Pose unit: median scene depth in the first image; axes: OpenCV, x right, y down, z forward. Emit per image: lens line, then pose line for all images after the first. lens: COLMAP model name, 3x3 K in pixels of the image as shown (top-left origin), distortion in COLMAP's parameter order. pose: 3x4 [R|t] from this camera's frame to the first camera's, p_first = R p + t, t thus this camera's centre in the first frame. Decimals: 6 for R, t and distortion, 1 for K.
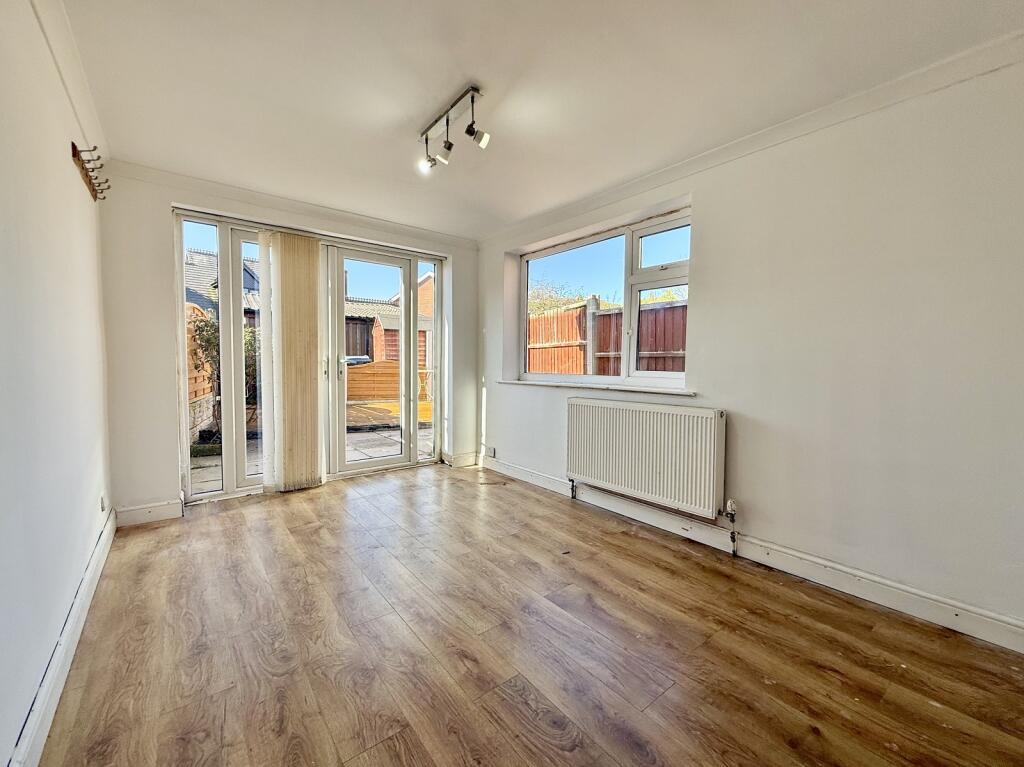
lens RADIAL K [[411.4, 0, 505.4], [0, 411.4, 381.1], [0, 0, 1]] dist [-0.001972, -0.000097]
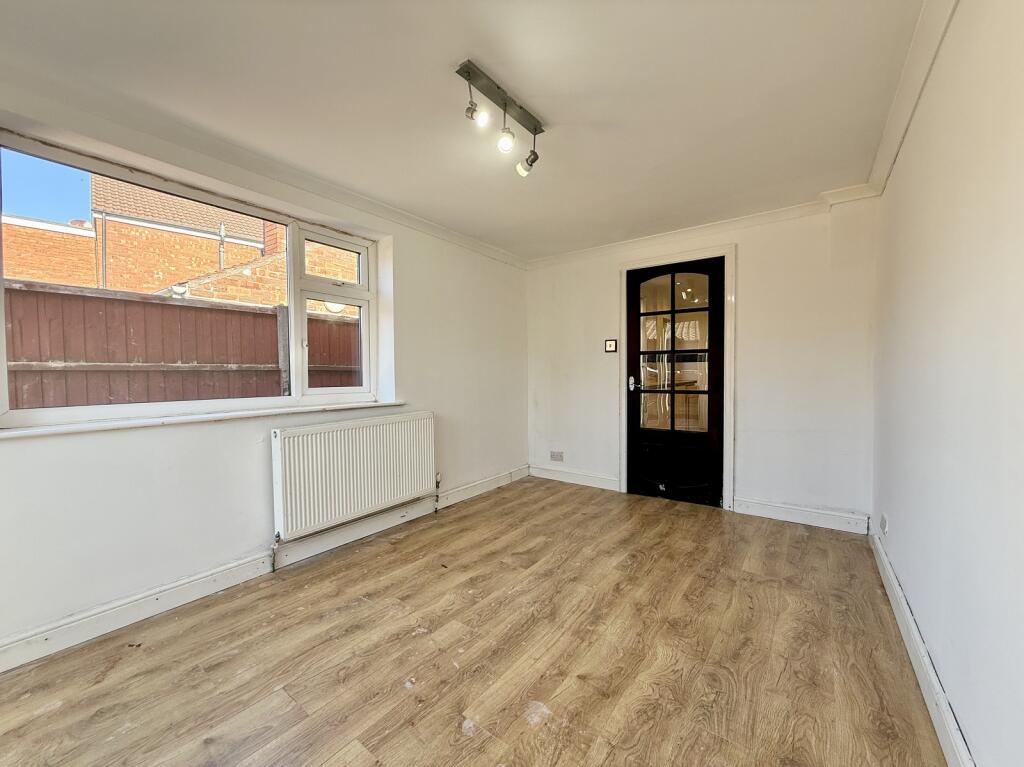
lens RADIAL K [[411.4, 0, 505.6], [0, 411.4, 383.2], [0, 0, 1]] dist [-0.001972, -0.000097]
pose [[-0.252044, -0.032318, 0.967176, -0.889148], [0.048913, 0.997739, 0.046085, -0.077256], [-0.966479, 0.058923, -0.249894, 1.115625]]
